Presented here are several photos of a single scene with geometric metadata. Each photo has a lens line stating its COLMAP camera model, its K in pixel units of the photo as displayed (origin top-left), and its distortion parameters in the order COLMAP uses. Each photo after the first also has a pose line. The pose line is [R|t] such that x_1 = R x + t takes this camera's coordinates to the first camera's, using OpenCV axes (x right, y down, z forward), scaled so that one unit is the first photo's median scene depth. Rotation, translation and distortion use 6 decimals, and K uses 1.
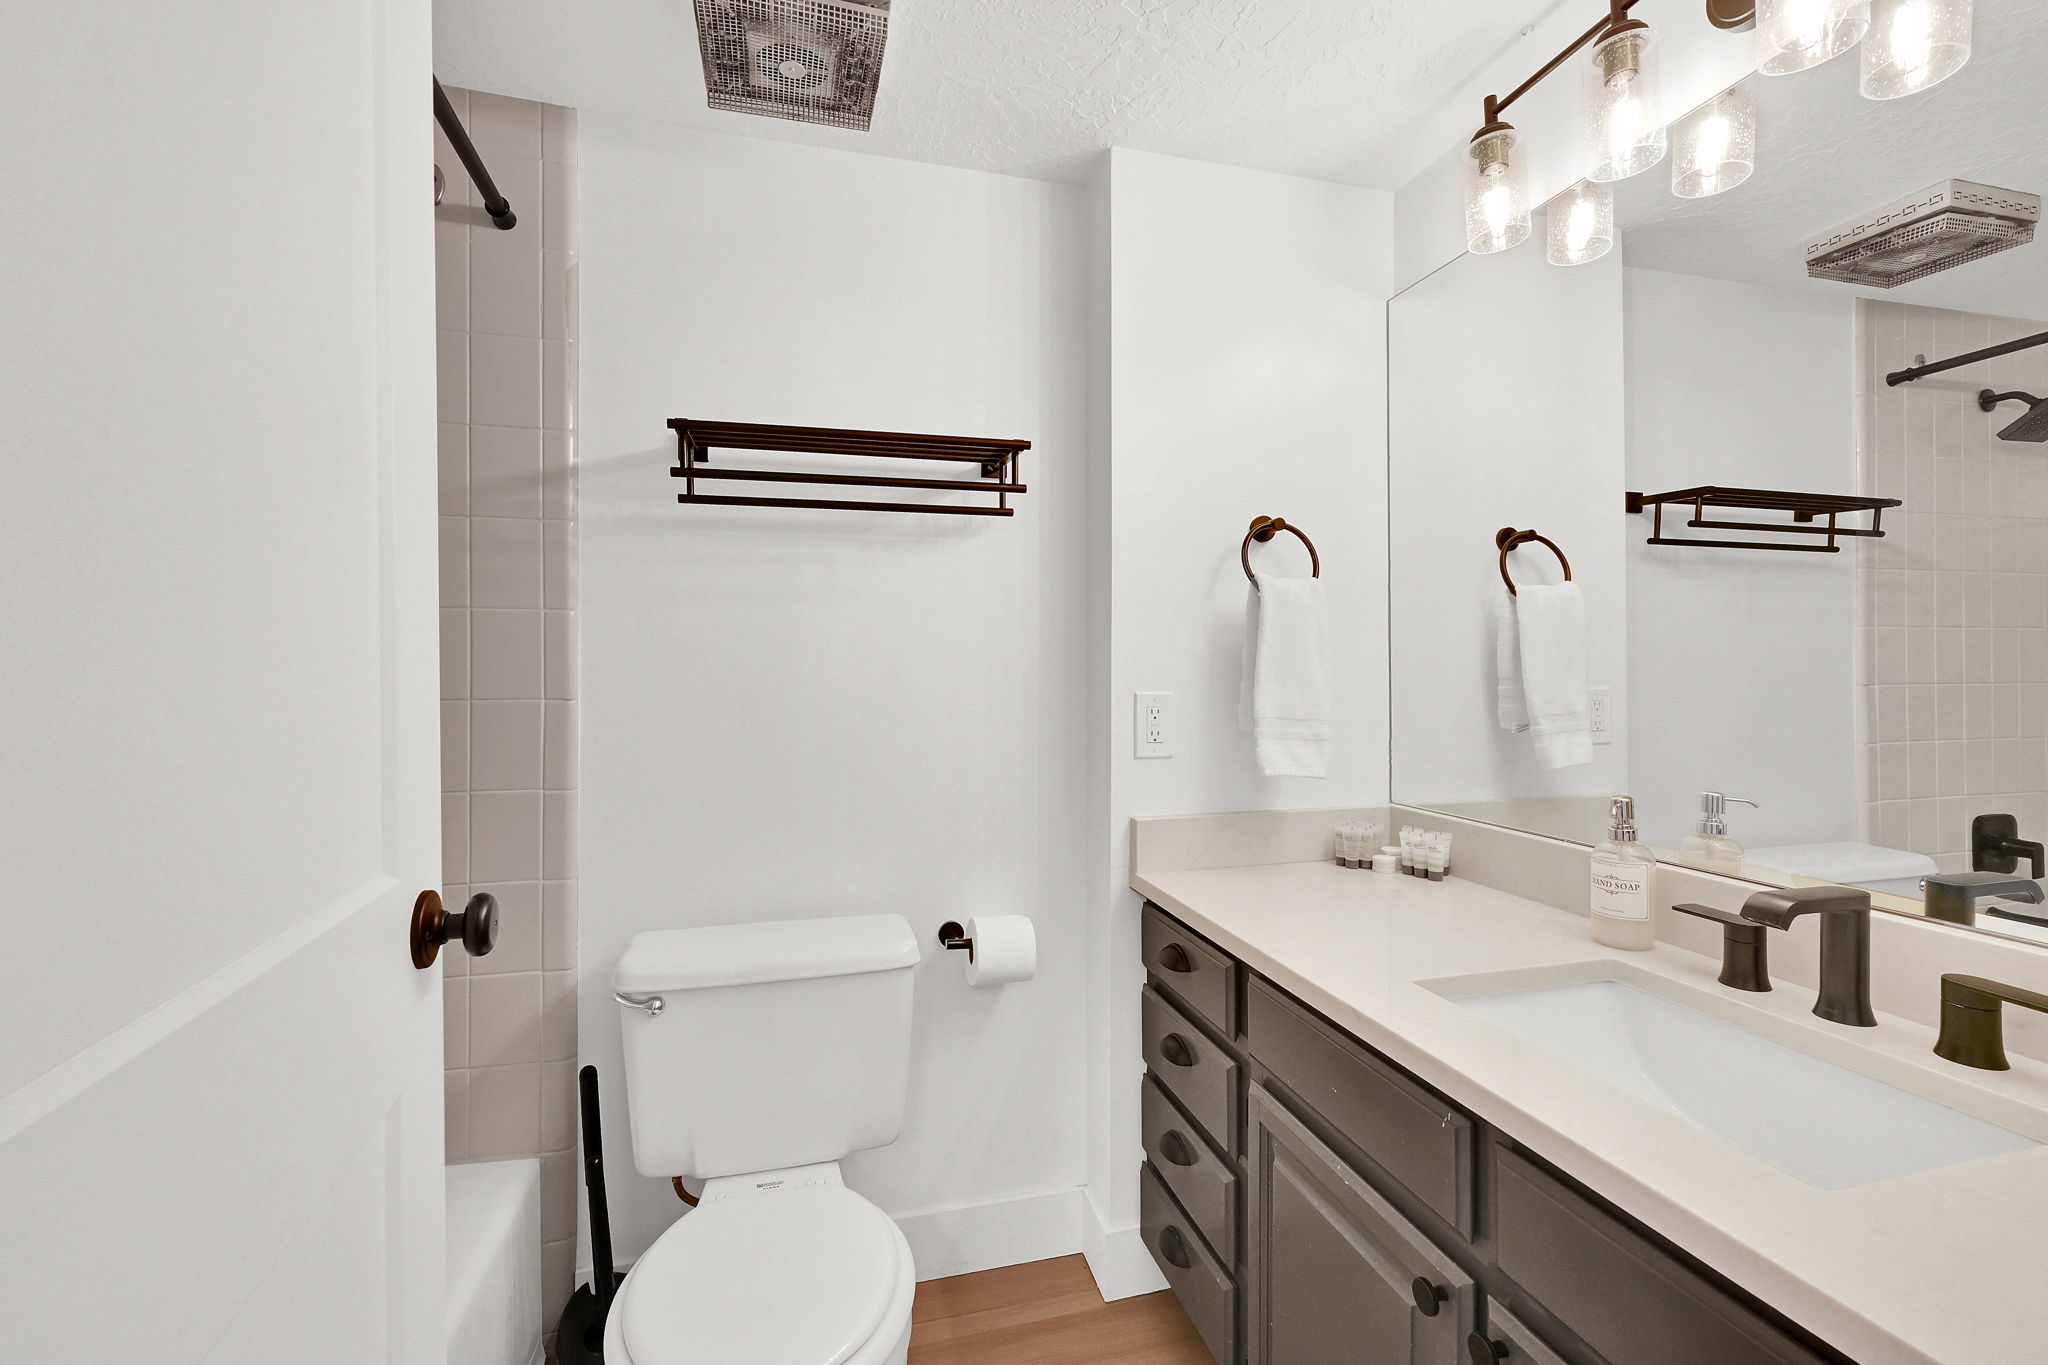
lens RADIAL K [[910.9, 0, 1033.7], [0, 910.9, 685.5], [0, 0, 1]] dist [-0.000013, -0.000333]
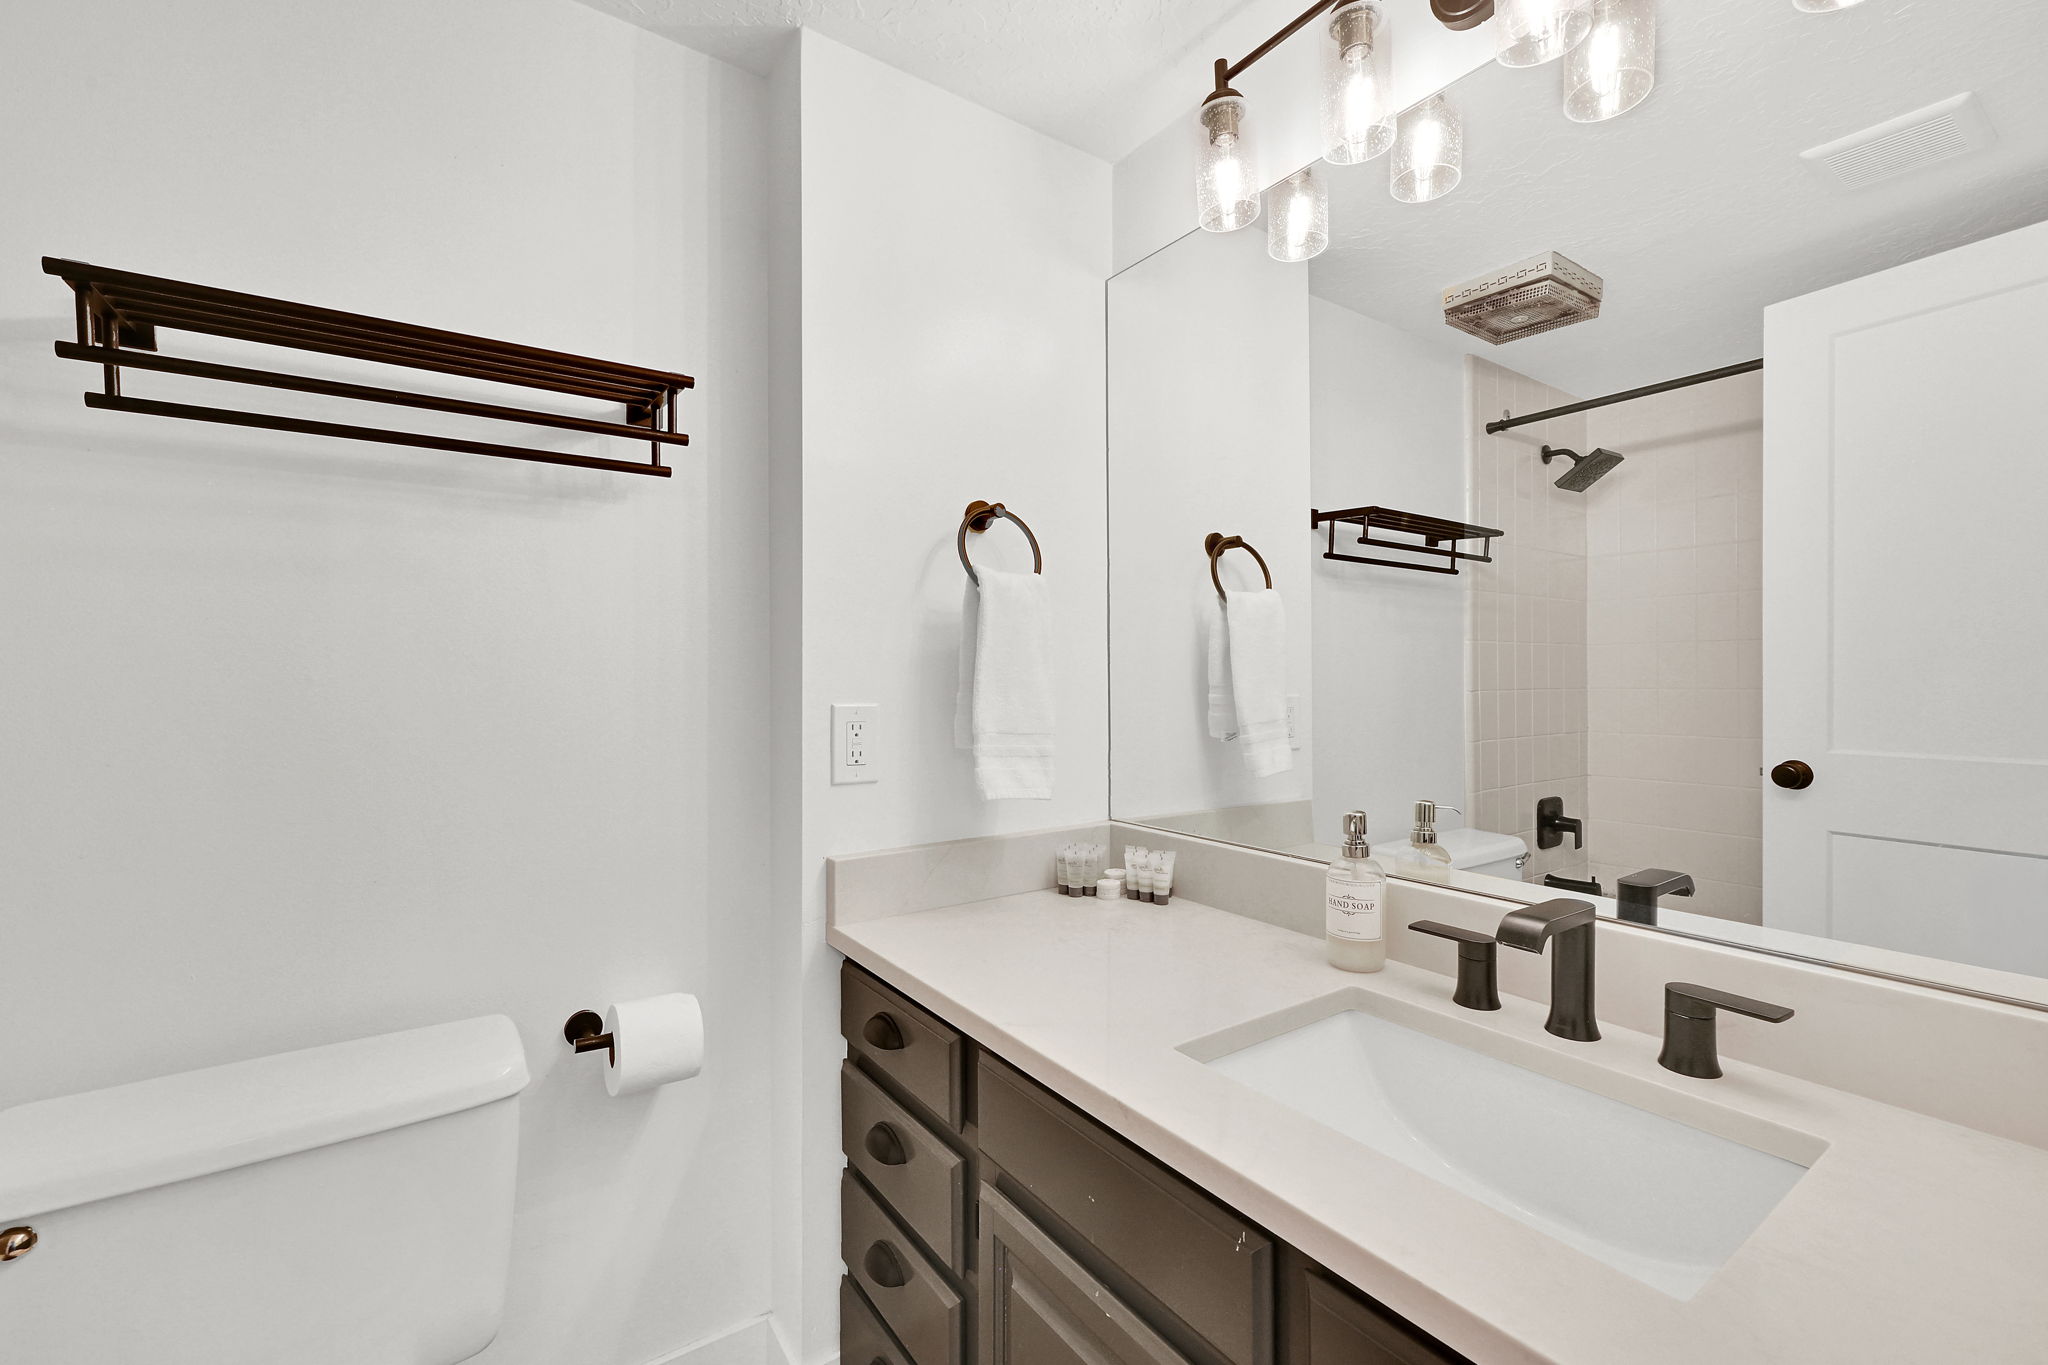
lens RADIAL K [[910.9, 0, 1033.7], [0, 910.9, 685.5], [0, 0, 1]] dist [-0.000013, -0.000333]
pose [[0.942877, -0.001268, 0.333139, 0.009909], [0.003869, 0.999967, -0.007144, -0.002919], [-0.333118, 0.008025, 0.942851, 0.174621]]
